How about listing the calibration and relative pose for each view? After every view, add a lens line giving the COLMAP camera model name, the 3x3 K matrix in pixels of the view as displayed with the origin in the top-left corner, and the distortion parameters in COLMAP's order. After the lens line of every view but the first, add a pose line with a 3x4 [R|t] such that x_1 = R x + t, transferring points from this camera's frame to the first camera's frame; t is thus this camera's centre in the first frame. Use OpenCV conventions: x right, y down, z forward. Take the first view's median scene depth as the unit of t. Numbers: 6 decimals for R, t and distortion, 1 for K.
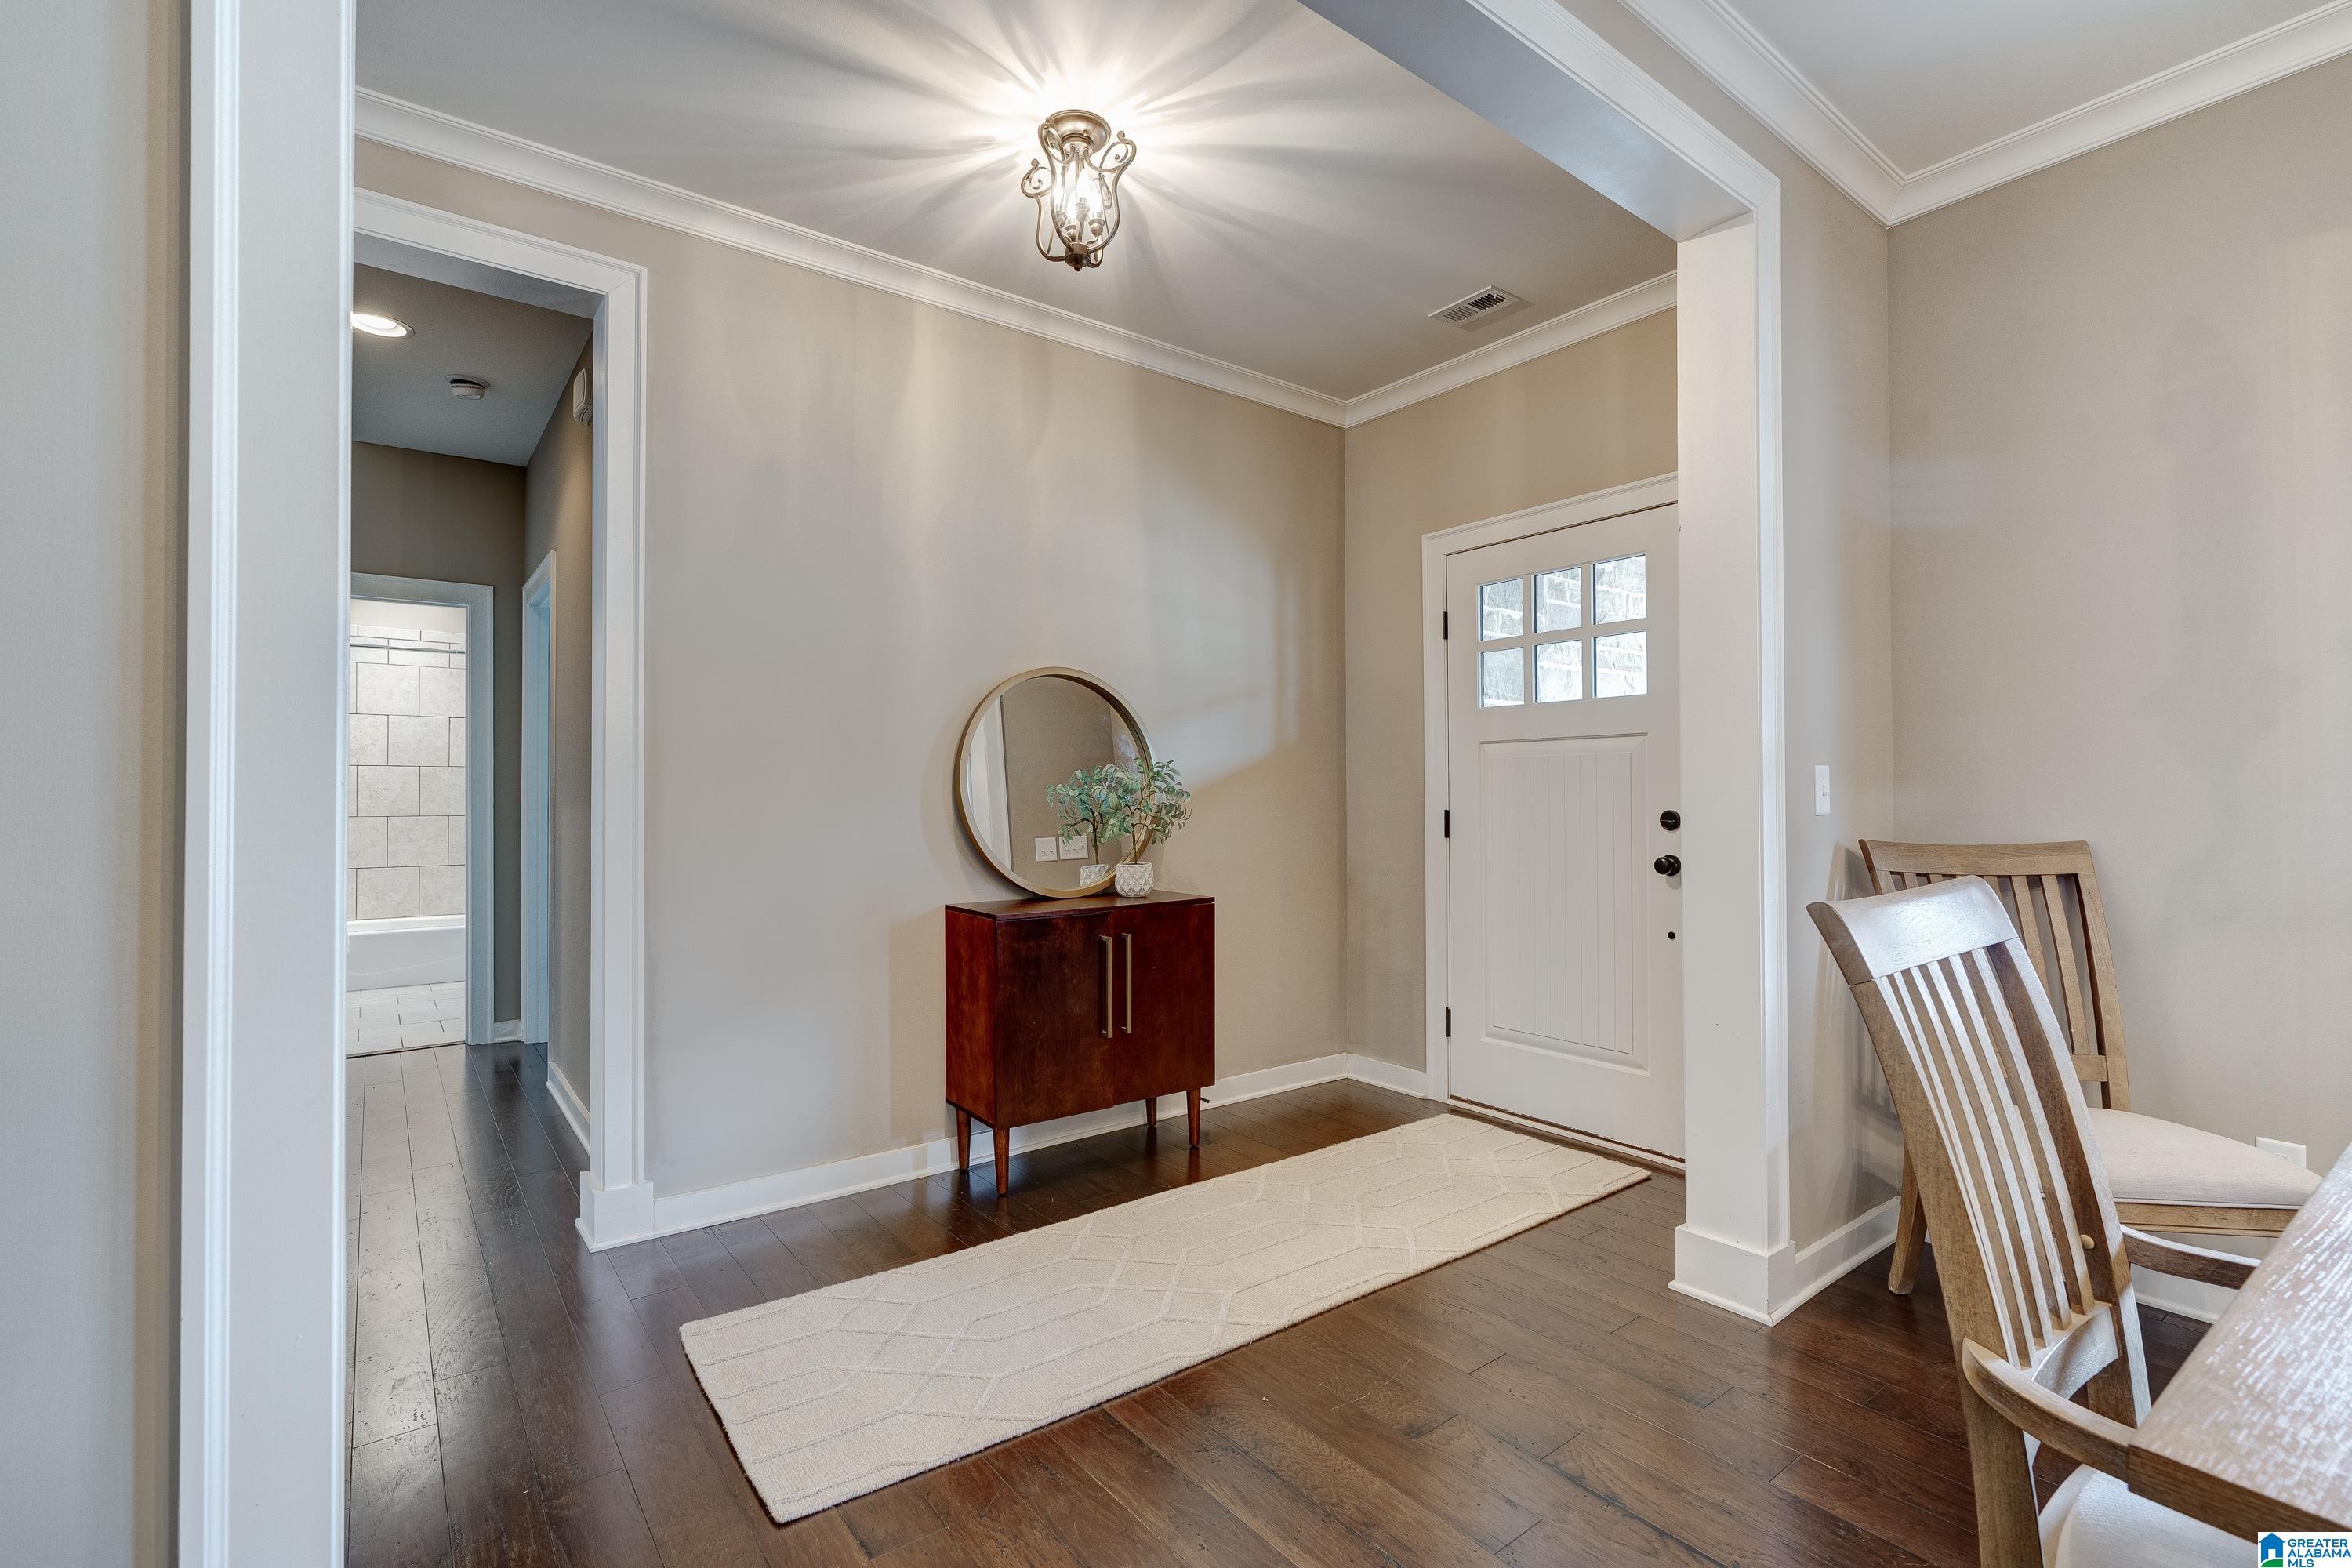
lens RADIAL K [[1069.5, 0, 1176.6], [0, 1069.5, 782.0], [0, 0, 1]] dist [0.002144, 0.001252]
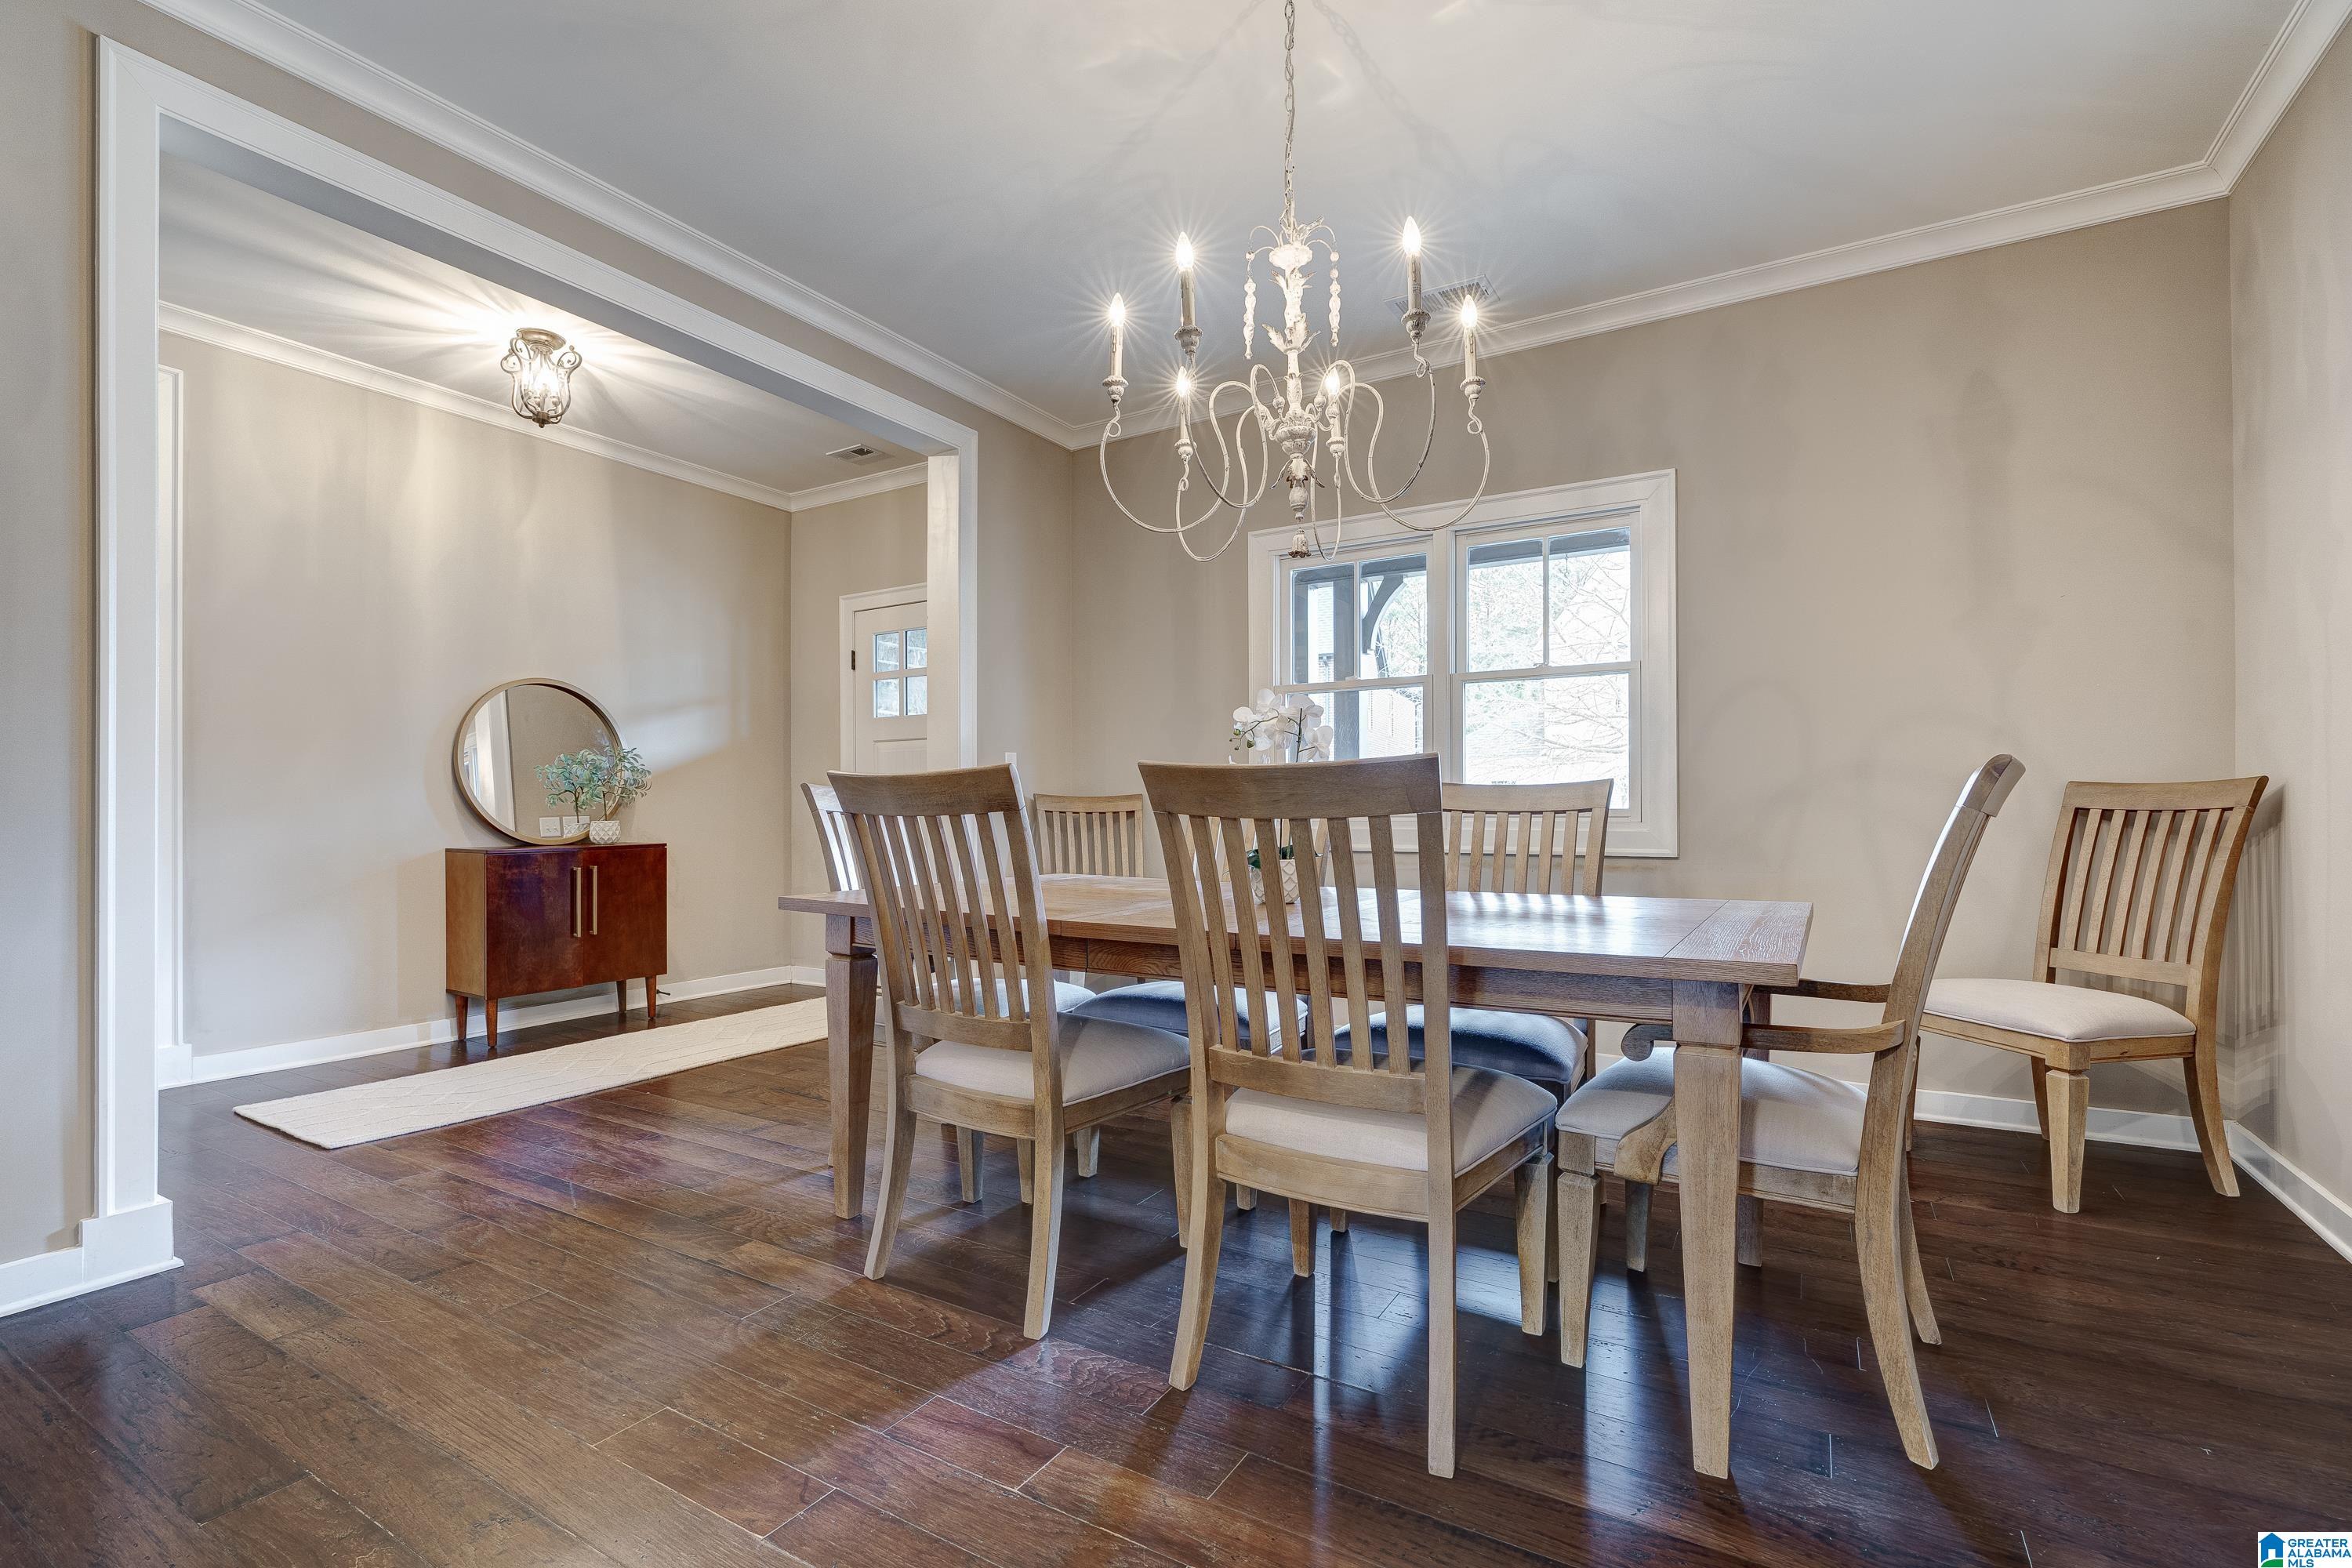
lens RADIAL K [[1069.5, 0, 1170.1], [0, 1069.5, 802.7], [0, 0, 1]] dist [0.002144, 0.001252]
pose [[0.933415, 0.000407, 0.358799, 0.156293], [-0.002699, 0.999979, 0.005887, 0.044312], [-0.358789, -0.006463, 0.933396, -0.608364]]
